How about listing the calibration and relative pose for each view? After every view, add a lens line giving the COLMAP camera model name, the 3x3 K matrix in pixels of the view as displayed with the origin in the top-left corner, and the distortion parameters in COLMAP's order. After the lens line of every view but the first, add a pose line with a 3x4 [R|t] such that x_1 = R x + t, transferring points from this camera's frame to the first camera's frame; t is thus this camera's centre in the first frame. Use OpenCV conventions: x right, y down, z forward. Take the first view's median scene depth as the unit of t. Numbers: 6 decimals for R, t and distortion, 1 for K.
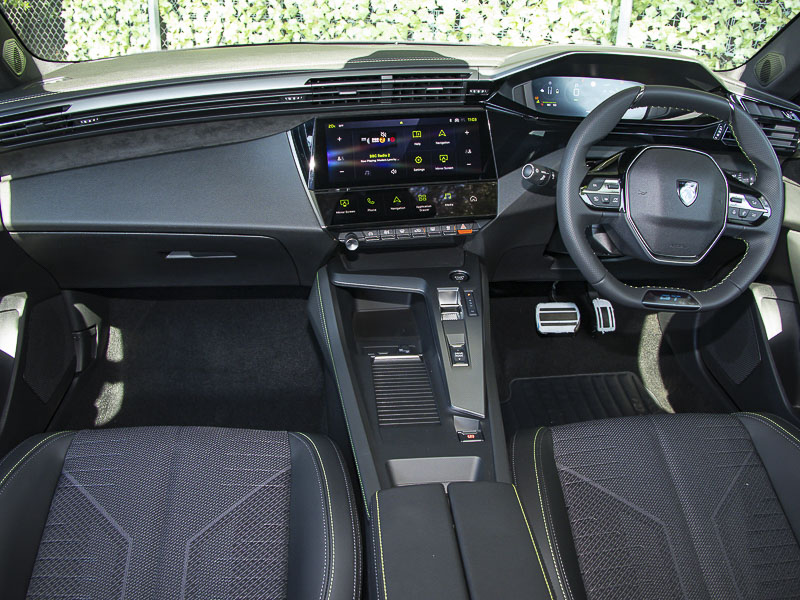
lens RADIAL K [[632.5, 0, 400.0], [0, 632.5, 300.0], [0, 0, 1]] dist [-0.200534, 0.073744]
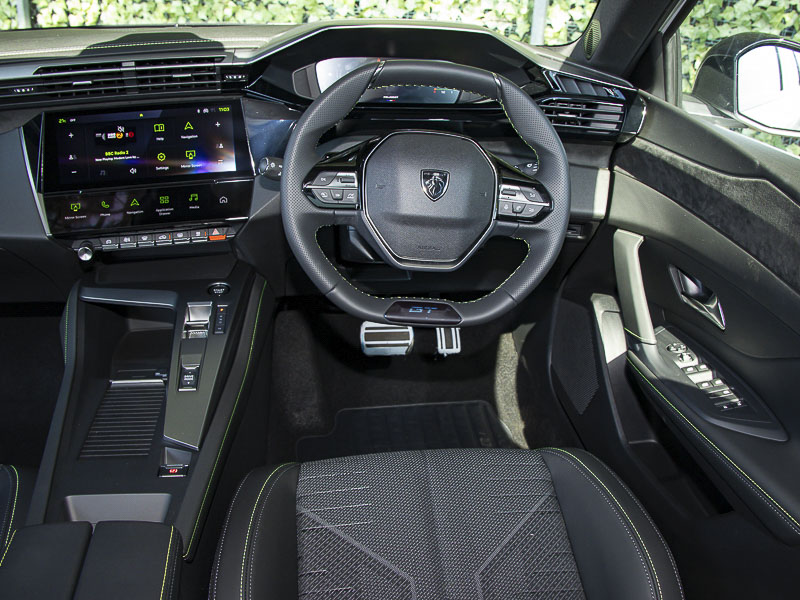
lens RADIAL K [[722.2, 0, 400.0], [0, 722.2, 300.0], [0, 0, 1]] dist [-0.179168, 0.079514]
pose [[0.998852, -0.007324, 0.047345, 0.315958], [0.008892, 0.999416, -0.032993, 0.013127], [-0.047076, 0.033377, 0.998334, 0.002604]]
